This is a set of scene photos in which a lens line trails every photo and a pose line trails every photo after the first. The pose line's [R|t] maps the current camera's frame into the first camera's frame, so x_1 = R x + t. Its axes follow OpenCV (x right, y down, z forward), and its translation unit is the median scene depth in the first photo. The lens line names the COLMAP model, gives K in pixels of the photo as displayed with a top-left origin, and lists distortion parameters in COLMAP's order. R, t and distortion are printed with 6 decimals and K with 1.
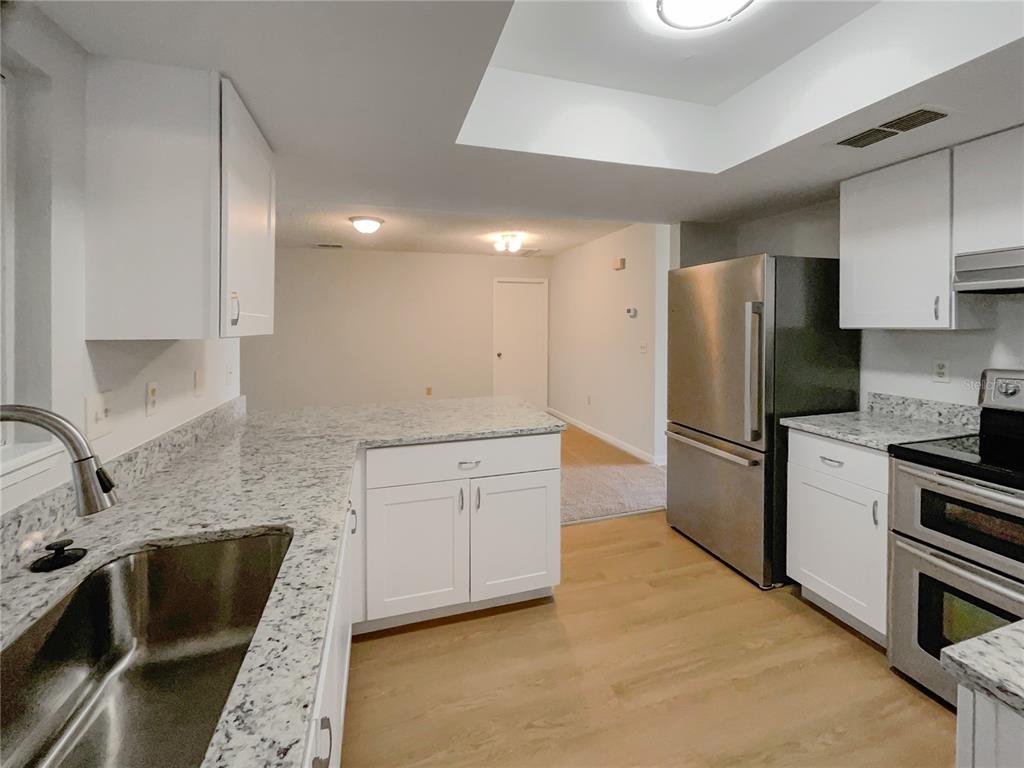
lens RADIAL K [[441.7, 0, 512.0], [0, 441.7, 384.0], [0, 0, 1]] dist [0.002587, 0.000086]
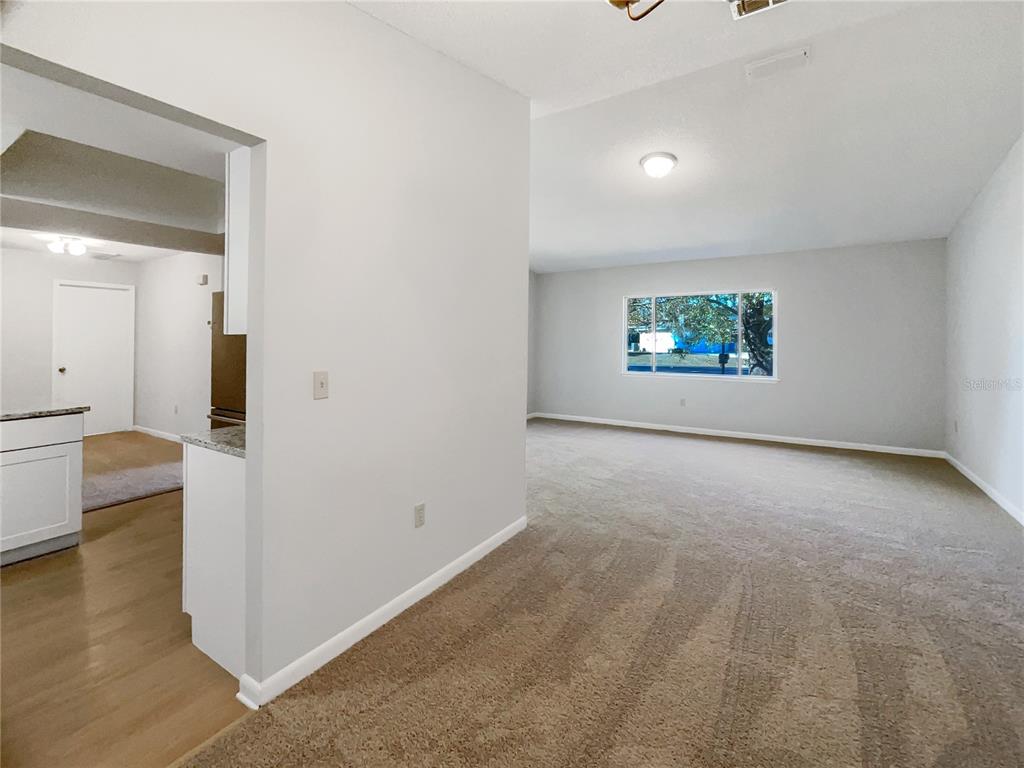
lens RADIAL K [[486.1, 0, 509.8], [0, 486.1, 357.8], [0, 0, 1]] dist [-0.000596, -0.000169]
pose [[0.777985, -0.012635, 0.628156, 0.101009], [0.073936, 0.994692, -0.071564, 0.075940], [-0.623917, 0.102119, 0.774790, -0.478534]]
